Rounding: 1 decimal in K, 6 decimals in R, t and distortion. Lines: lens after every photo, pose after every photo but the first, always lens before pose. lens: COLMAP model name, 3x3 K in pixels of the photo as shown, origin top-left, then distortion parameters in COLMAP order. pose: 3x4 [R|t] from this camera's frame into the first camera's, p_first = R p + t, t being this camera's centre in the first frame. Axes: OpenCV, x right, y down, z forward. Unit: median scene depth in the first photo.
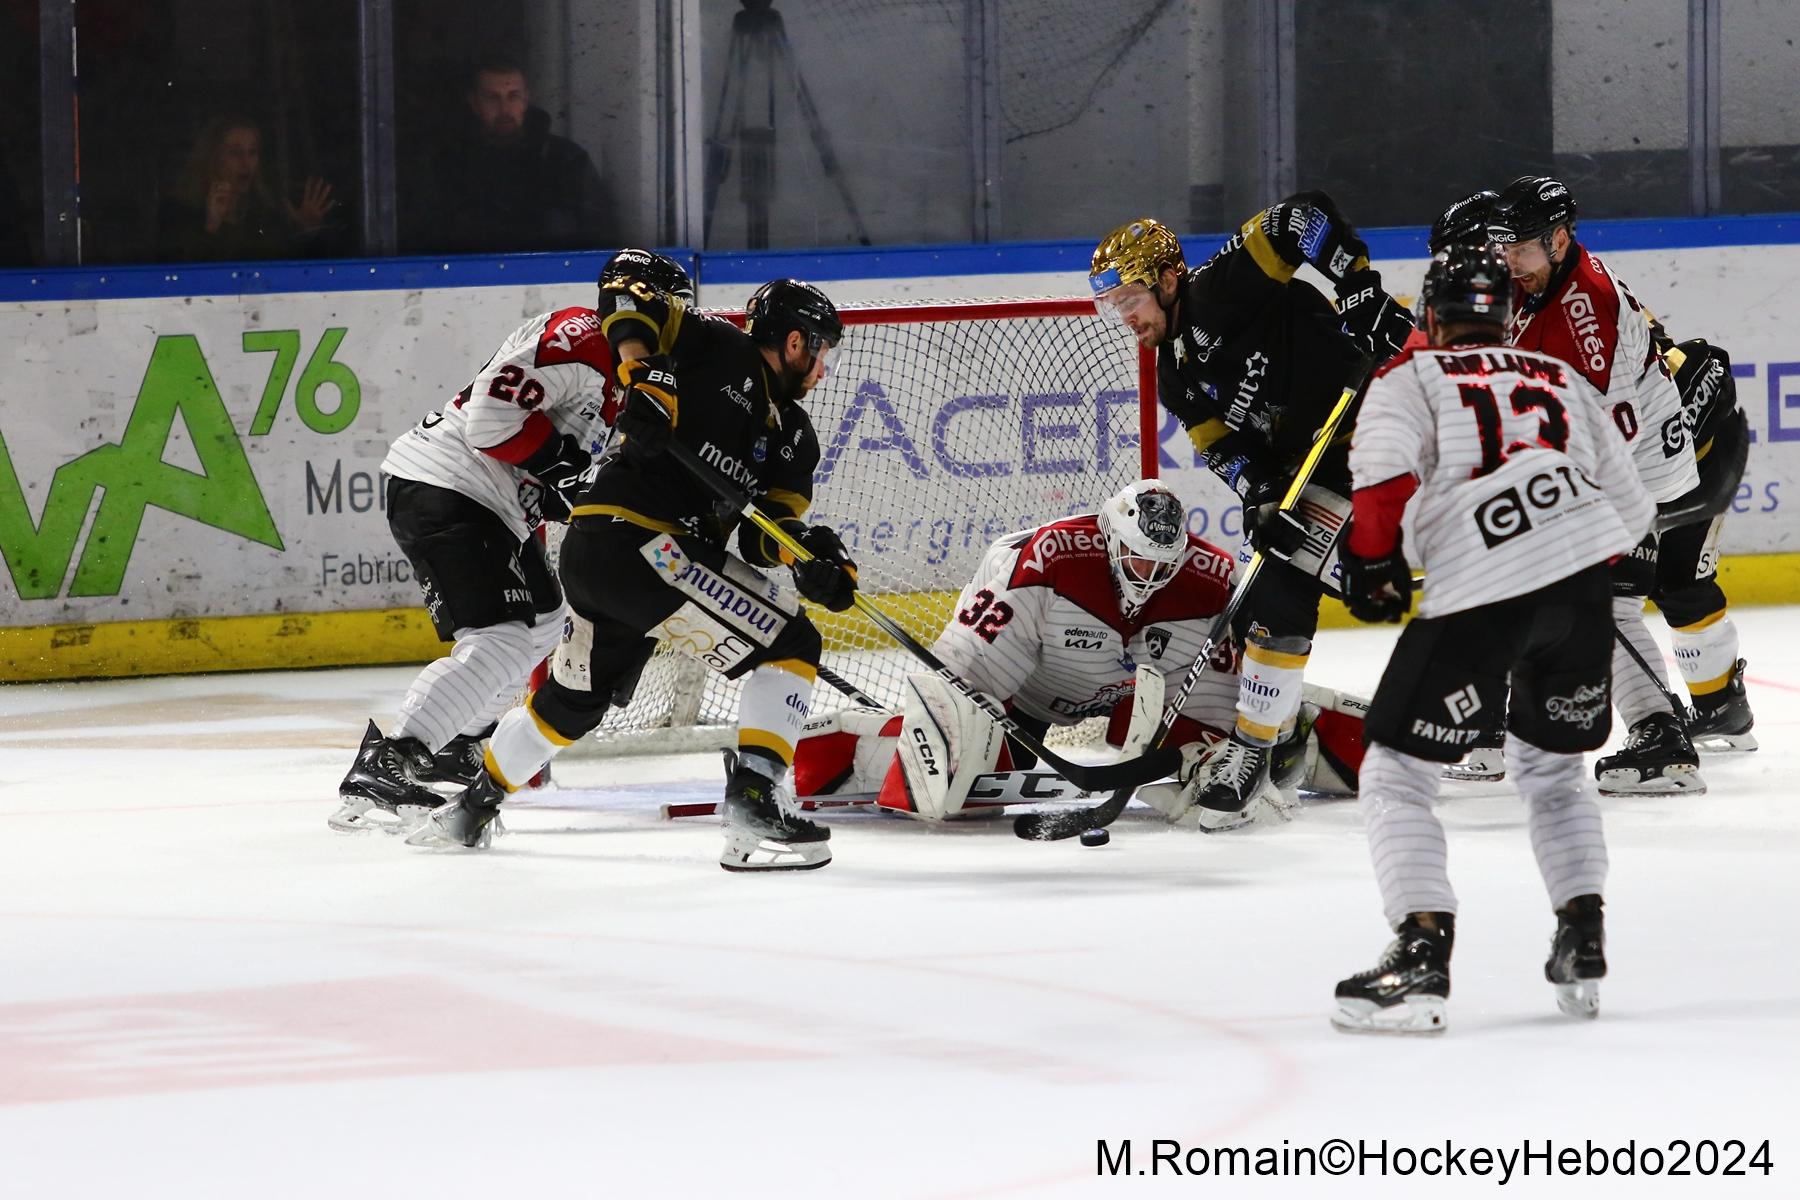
lens RADIAL K [[11697.9, 0, 900.0], [0, 11697.9, 600.0], [0, 0, 1]] dist [0.527072, -11.329974]
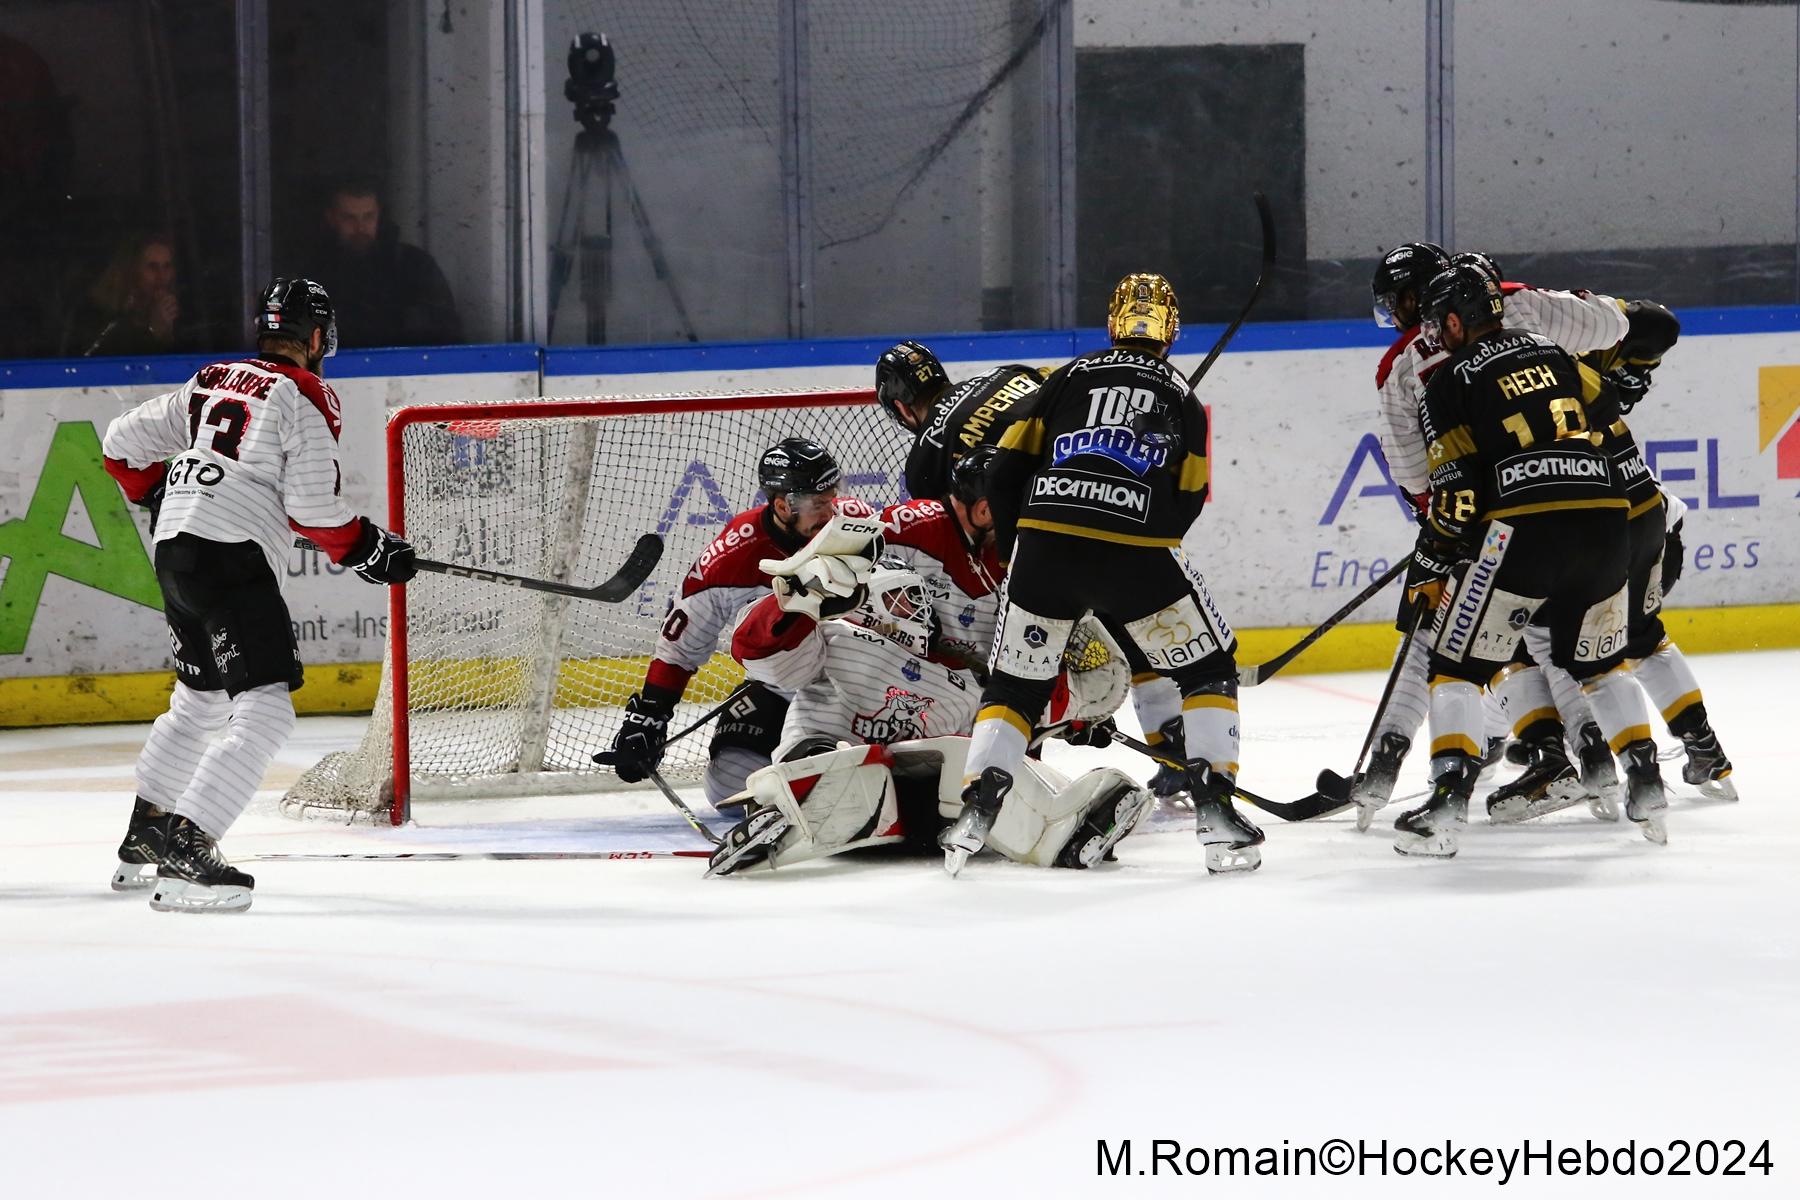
lens RADIAL K [[11697.9, 0, 900.0], [0, 11697.9, 600.0], [0, 0, 1]] dist [0.527072, -11.329974]
pose [[0.999925, 0.000134, 0.012235, 0.003195], [-0.000120, 0.999999, -0.001138, -0.004350], [-0.012235, 0.001136, 0.999925, -0.118716]]
